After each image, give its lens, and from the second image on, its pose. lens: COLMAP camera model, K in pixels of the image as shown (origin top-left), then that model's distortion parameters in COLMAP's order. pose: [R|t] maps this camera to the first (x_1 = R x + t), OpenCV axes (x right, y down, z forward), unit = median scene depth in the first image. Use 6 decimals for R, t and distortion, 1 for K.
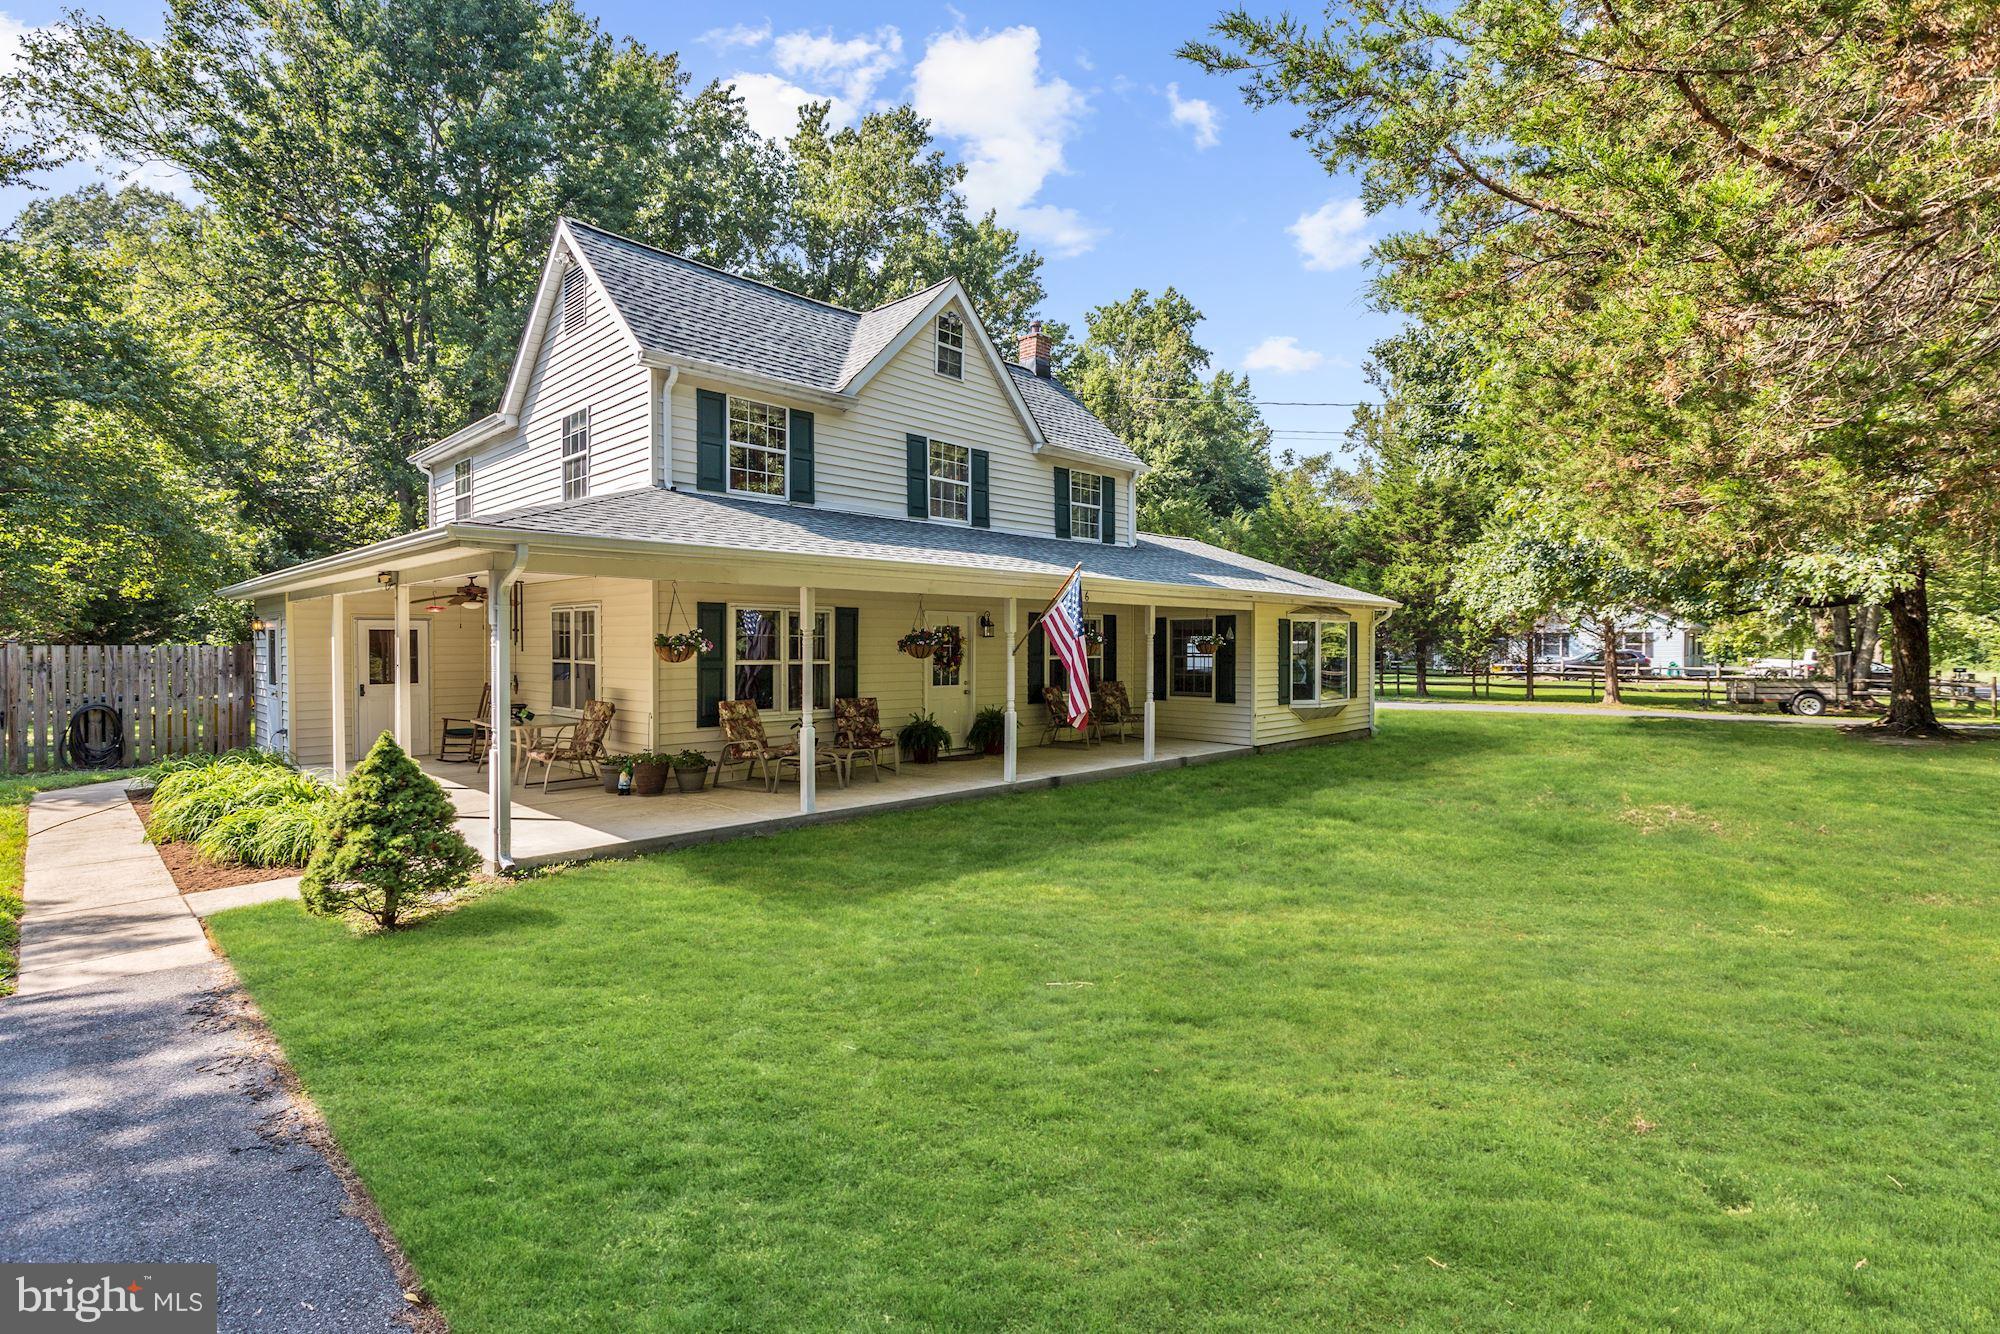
lens RADIAL K [[915.8, 0, 993.0], [0, 915.8, 661.1], [0, 0, 1]] dist [-0.037250, 0.018854]
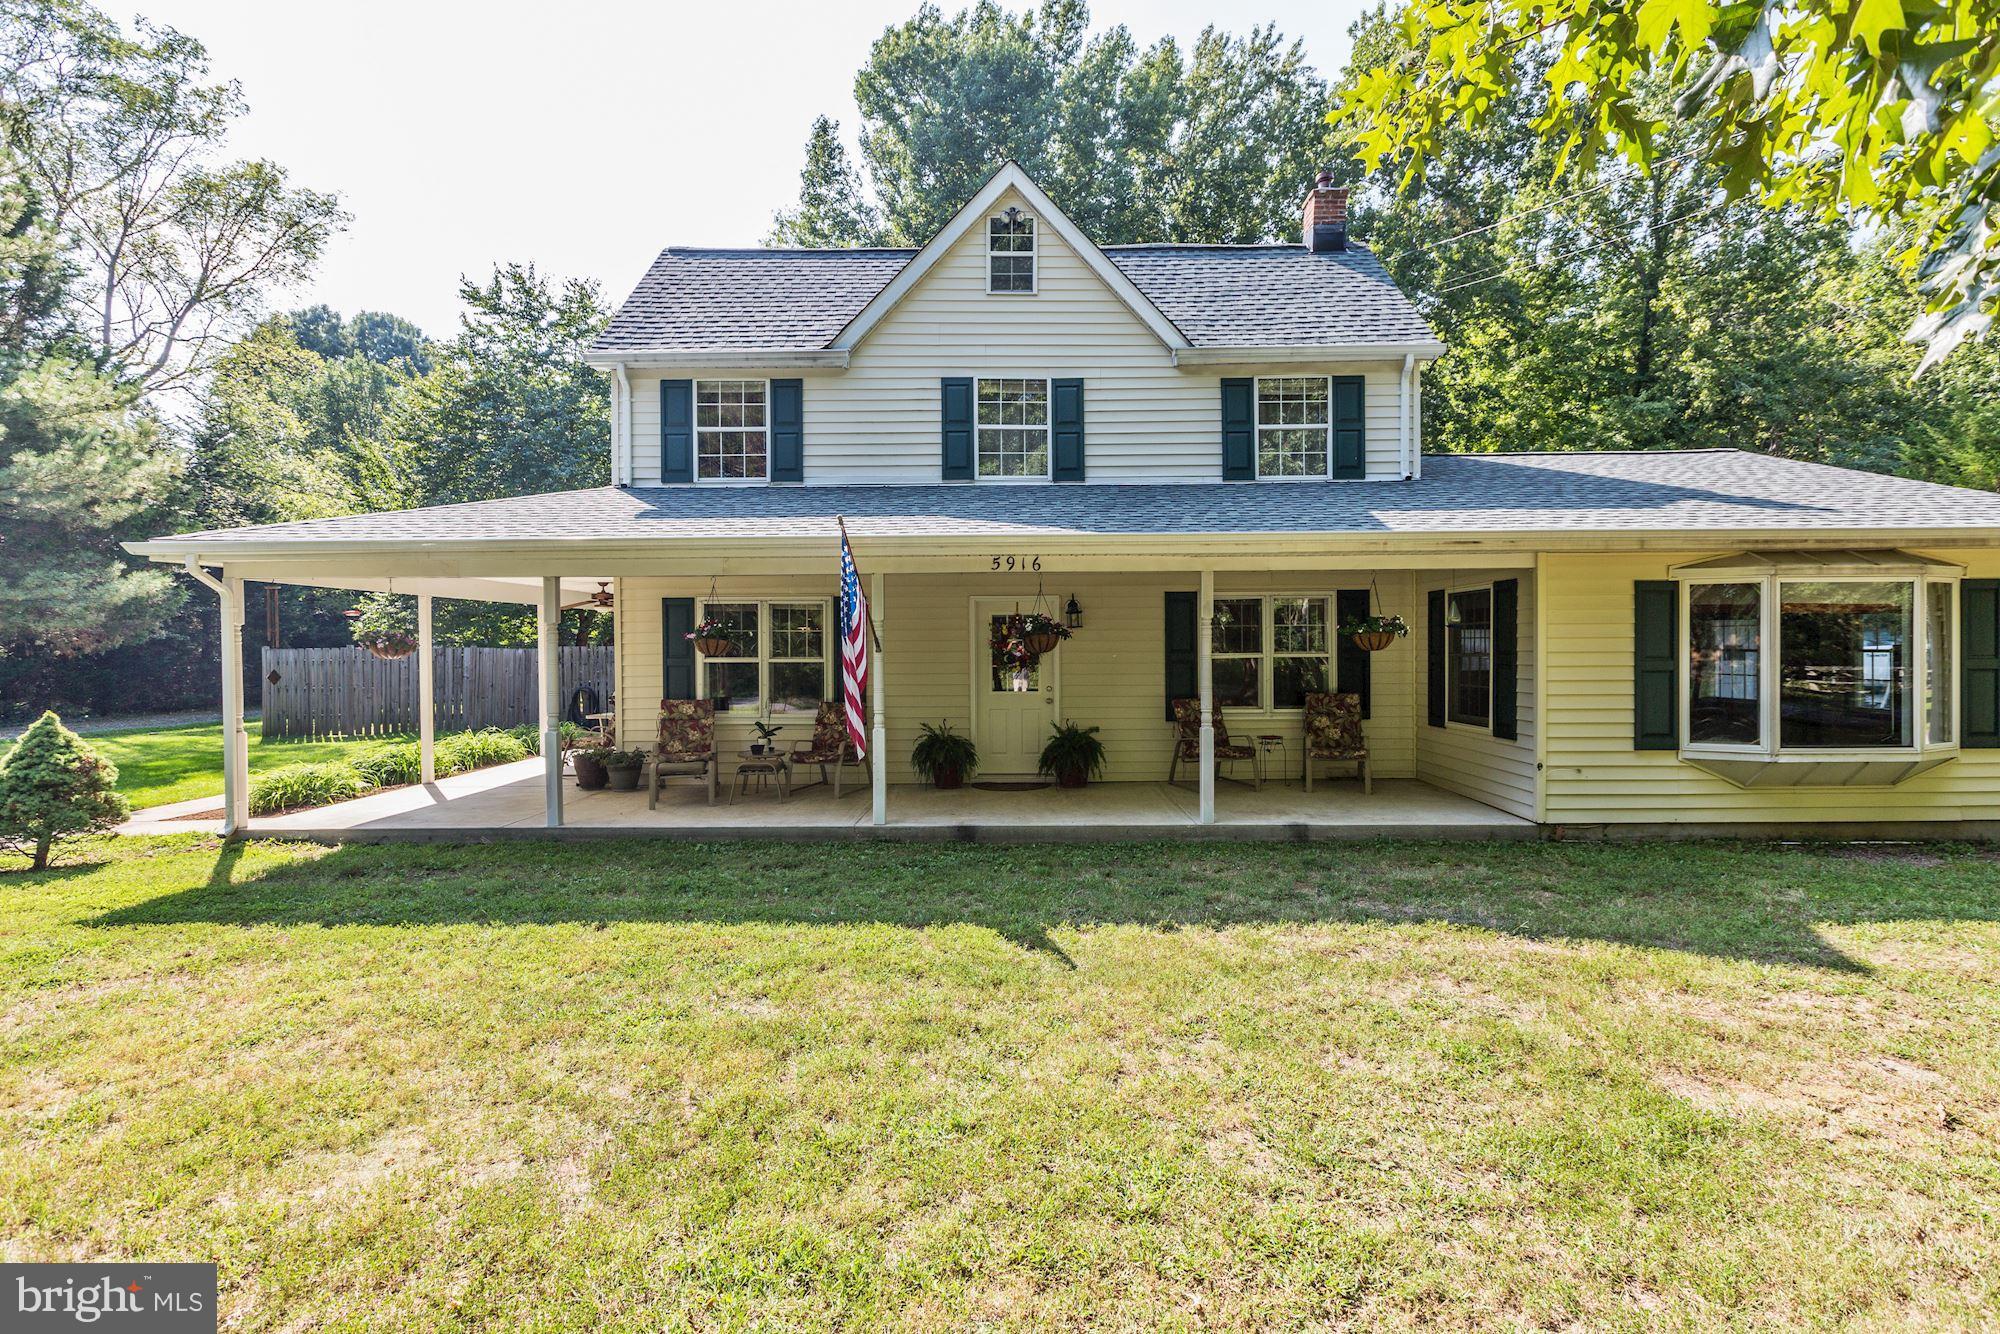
lens RADIAL K [[915.8, 0, 993.0], [0, 915.8, 661.1], [0, 0, 1]] dist [-0.037250, 0.018854]
pose [[0.697903, 0.004963, -0.716176, 0.496077], [-0.006211, 0.999980, 0.000877, -0.000093], [0.716166, 0.003836, 0.697920, 0.453539]]
